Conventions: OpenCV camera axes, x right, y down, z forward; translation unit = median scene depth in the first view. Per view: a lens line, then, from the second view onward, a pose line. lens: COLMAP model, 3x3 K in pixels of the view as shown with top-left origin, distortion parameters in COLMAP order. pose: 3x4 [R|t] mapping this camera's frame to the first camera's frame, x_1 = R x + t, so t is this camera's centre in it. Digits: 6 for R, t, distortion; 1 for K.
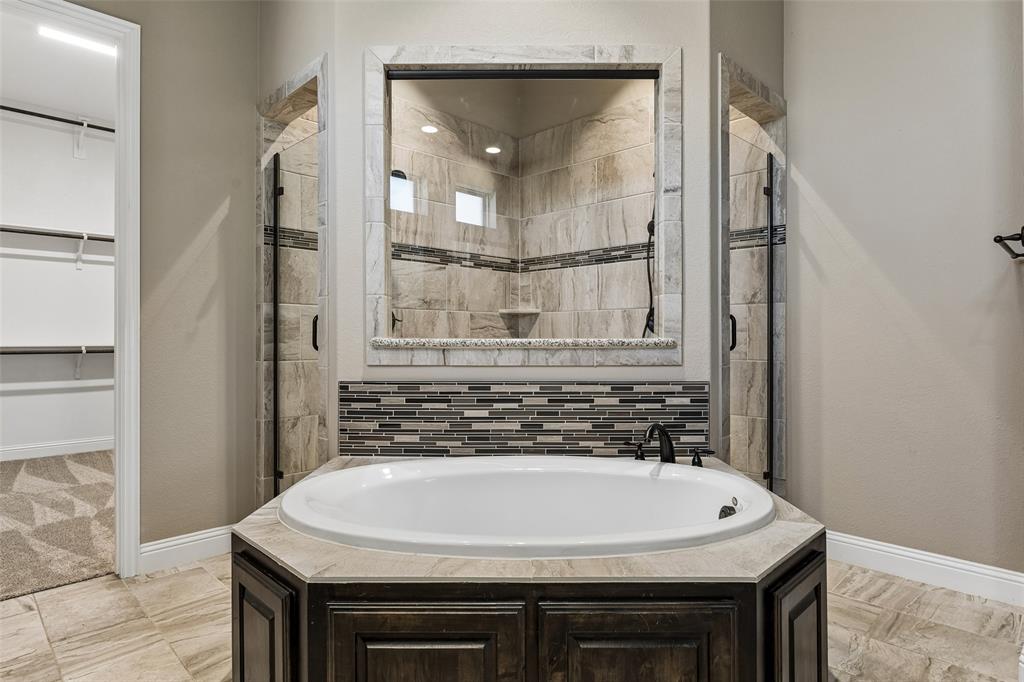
lens RADIAL K [[583.7, 0, 512.1], [0, 583.7, 338.0], [0, 0, 1]] dist [-0.003076, -0.000353]
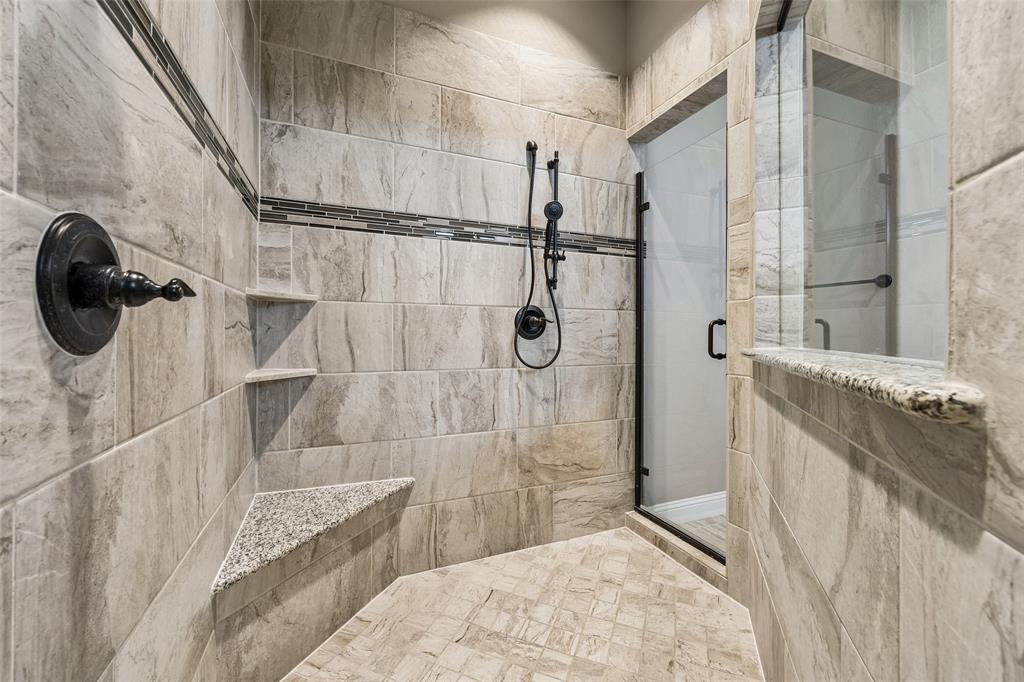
lens RADIAL K [[396.7, 0, 509.7], [0, 396.7, 334.9], [0, 0, 1]] dist [0.001173, -0.000119]
pose [[0.376551, 0.005097, 0.926382, -0.262906], [0.002327, 0.999977, -0.006448, -0.008698], [-0.926393, 0.004584, 0.376530, 0.755818]]
